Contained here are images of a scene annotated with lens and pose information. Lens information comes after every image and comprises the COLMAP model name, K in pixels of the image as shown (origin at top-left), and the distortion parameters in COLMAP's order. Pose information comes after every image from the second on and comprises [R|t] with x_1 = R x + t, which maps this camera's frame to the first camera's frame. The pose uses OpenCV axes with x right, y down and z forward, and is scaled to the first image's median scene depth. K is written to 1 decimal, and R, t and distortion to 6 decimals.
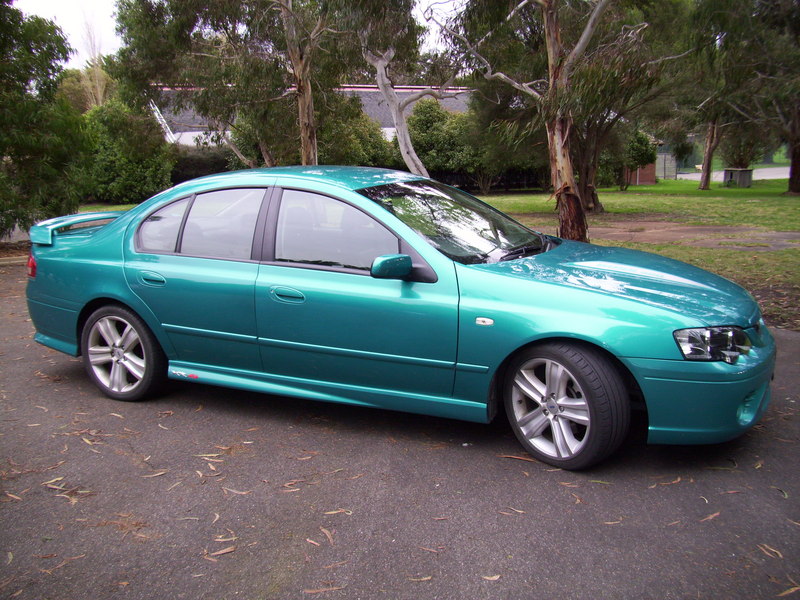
lens RADIAL K [[758.3, 0, 400.0], [0, 758.3, 300.0], [0, 0, 1]] dist [-0.006179, -0.225567]
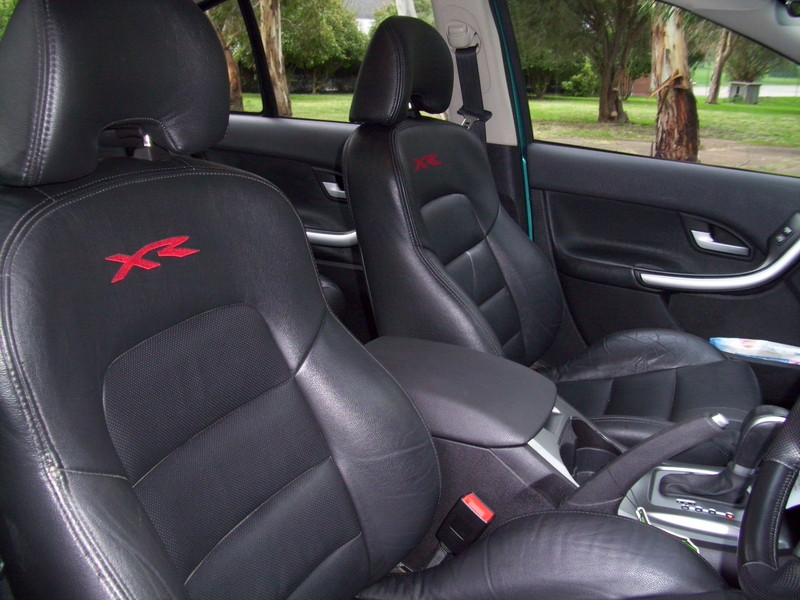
lens RADIAL K [[758.3, 0, 400.0], [0, 758.3, 300.0], [0, 0, 1]] dist [-0.006179, -0.225567]
pose [[0.998549, 0.021945, 0.049173, -0.010378], [-0.027664, 0.992530, 0.118820, -0.009042], [-0.046198, -0.120008, 0.991697, 0.102281]]
